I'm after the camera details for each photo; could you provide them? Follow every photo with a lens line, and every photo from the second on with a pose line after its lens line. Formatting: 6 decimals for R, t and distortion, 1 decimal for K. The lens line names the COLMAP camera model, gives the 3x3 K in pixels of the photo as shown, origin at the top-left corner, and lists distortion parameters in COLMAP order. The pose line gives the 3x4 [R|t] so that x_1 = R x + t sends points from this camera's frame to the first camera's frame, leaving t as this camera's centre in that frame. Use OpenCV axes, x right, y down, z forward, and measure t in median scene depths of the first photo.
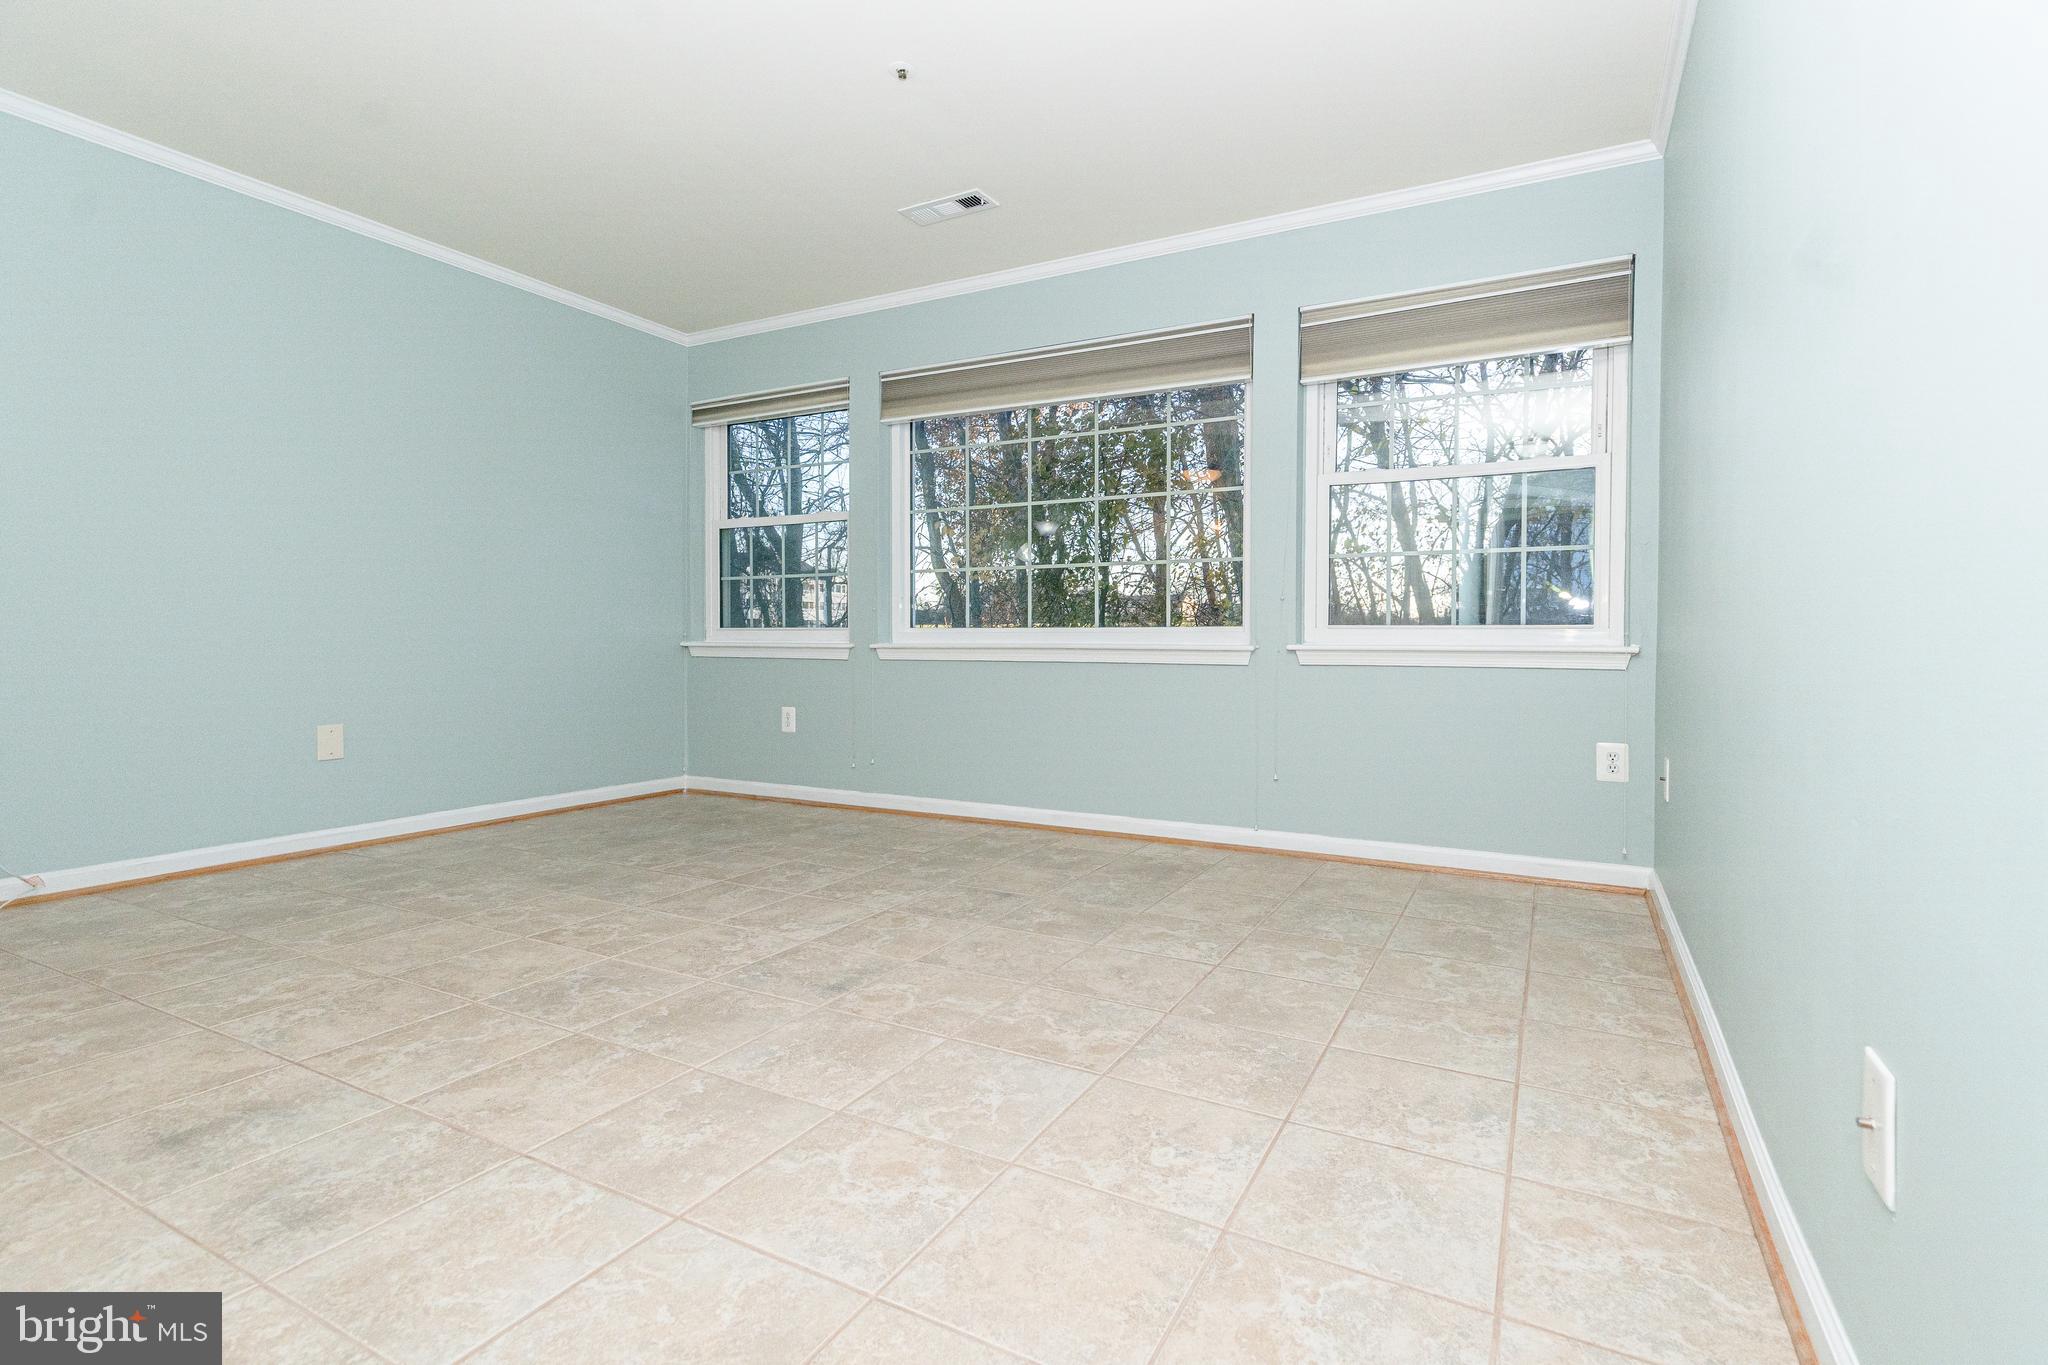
lens RADIAL K [[932.8, 0, 1018.5], [0, 932.8, 670.3], [0, 0, 1]] dist [0.009780, -0.002443]
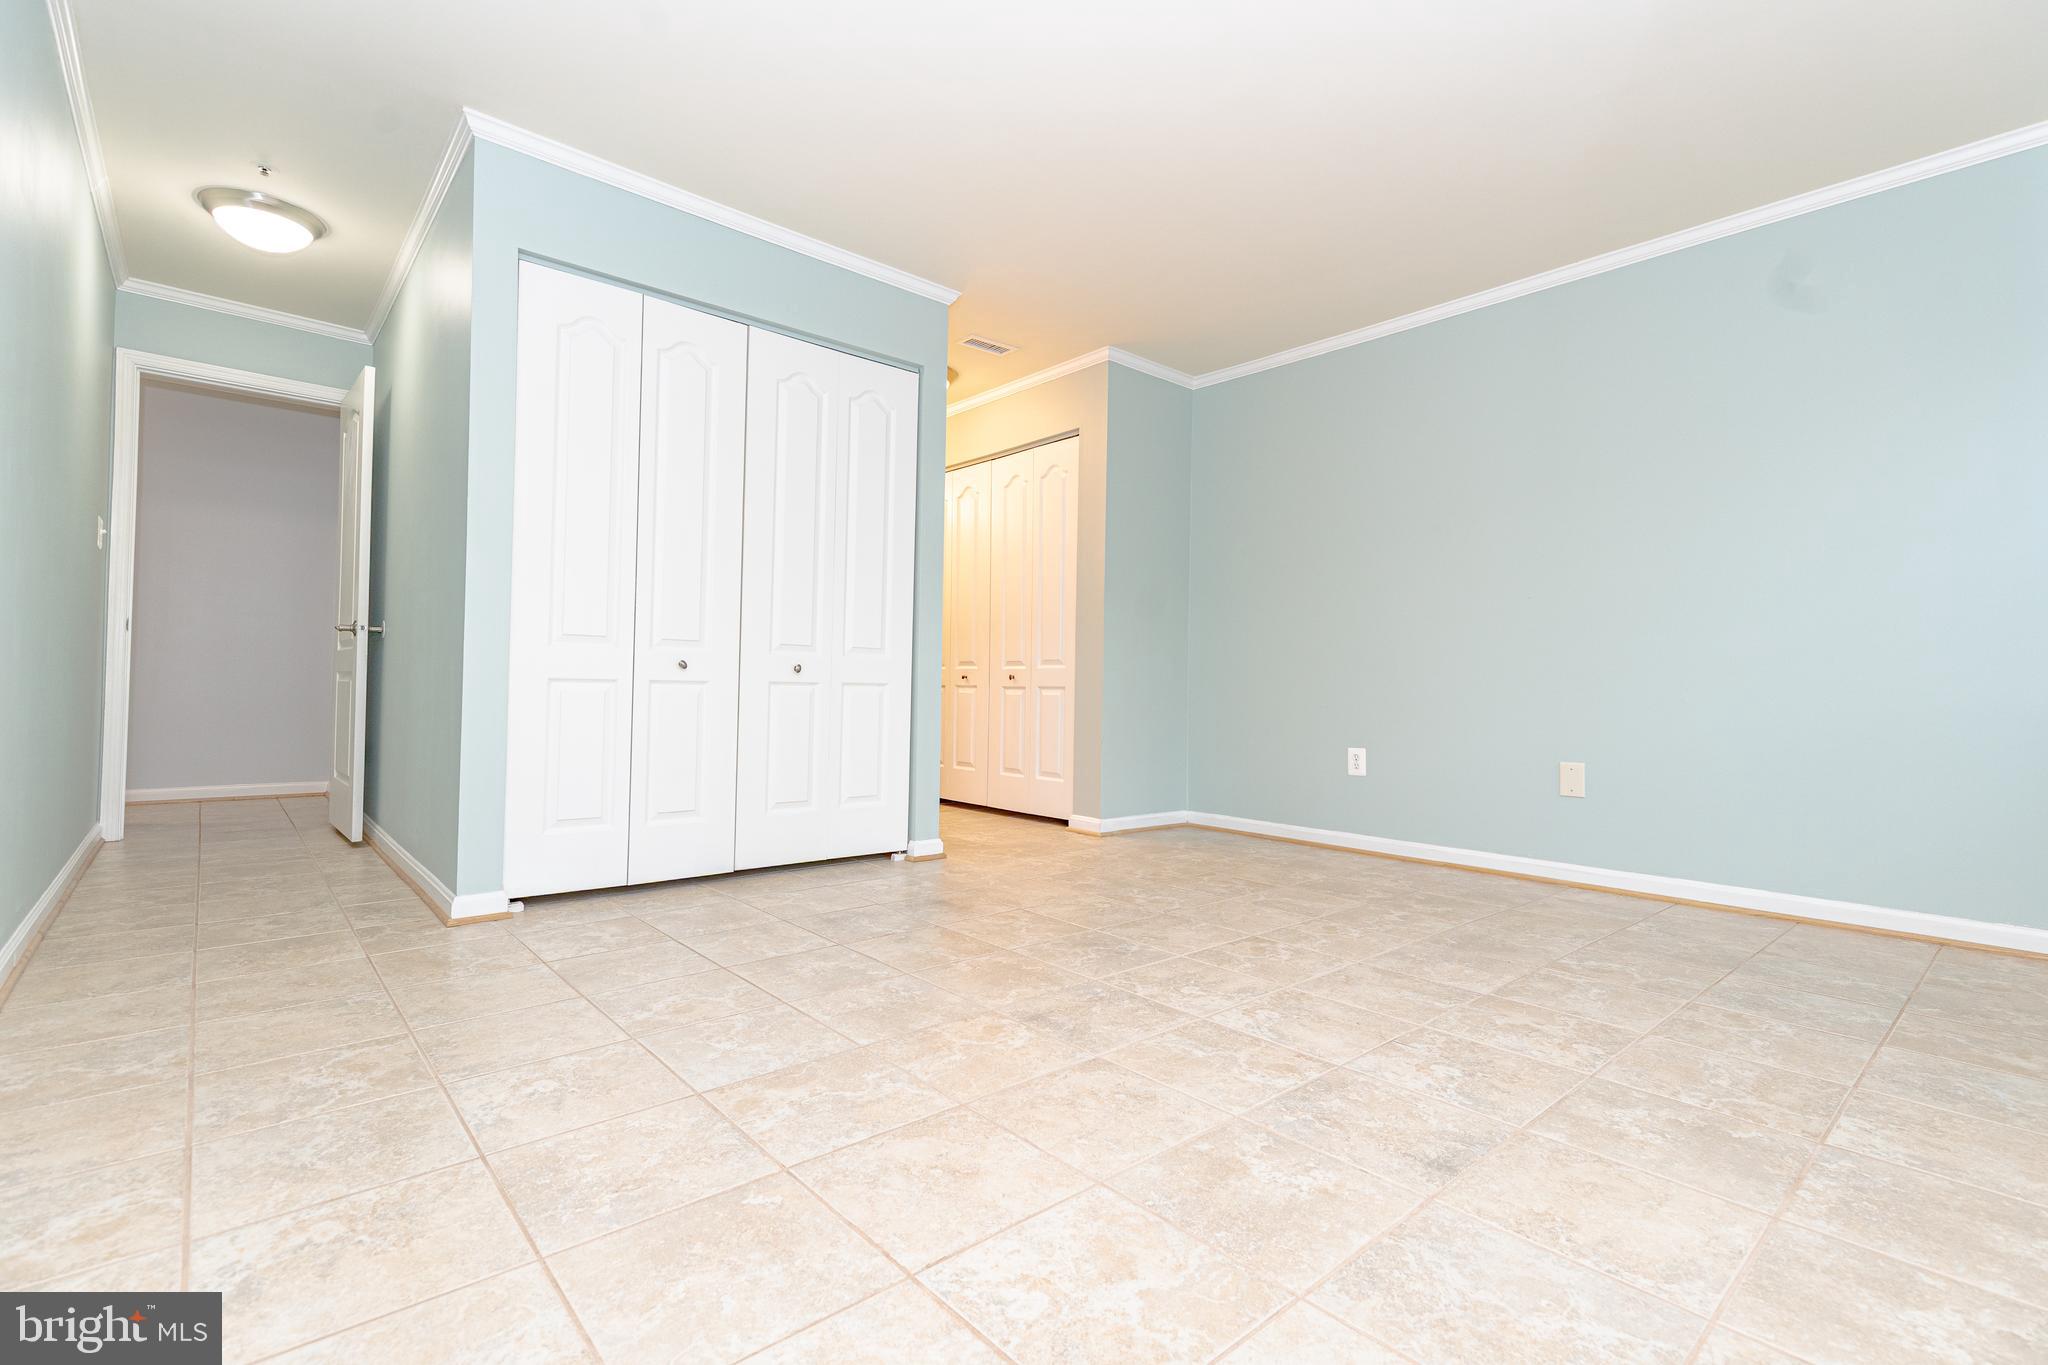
lens RADIAL K [[932.8, 0, 1013.8], [0, 932.8, 683.0], [0, 0, 1]] dist [0.009780, -0.002443]
pose [[-0.328719, -0.012674, -0.944343, 0.718550], [-0.050076, 0.998737, 0.004027, 0.000561], [0.943099, 0.048613, -0.328939, 1.297177]]
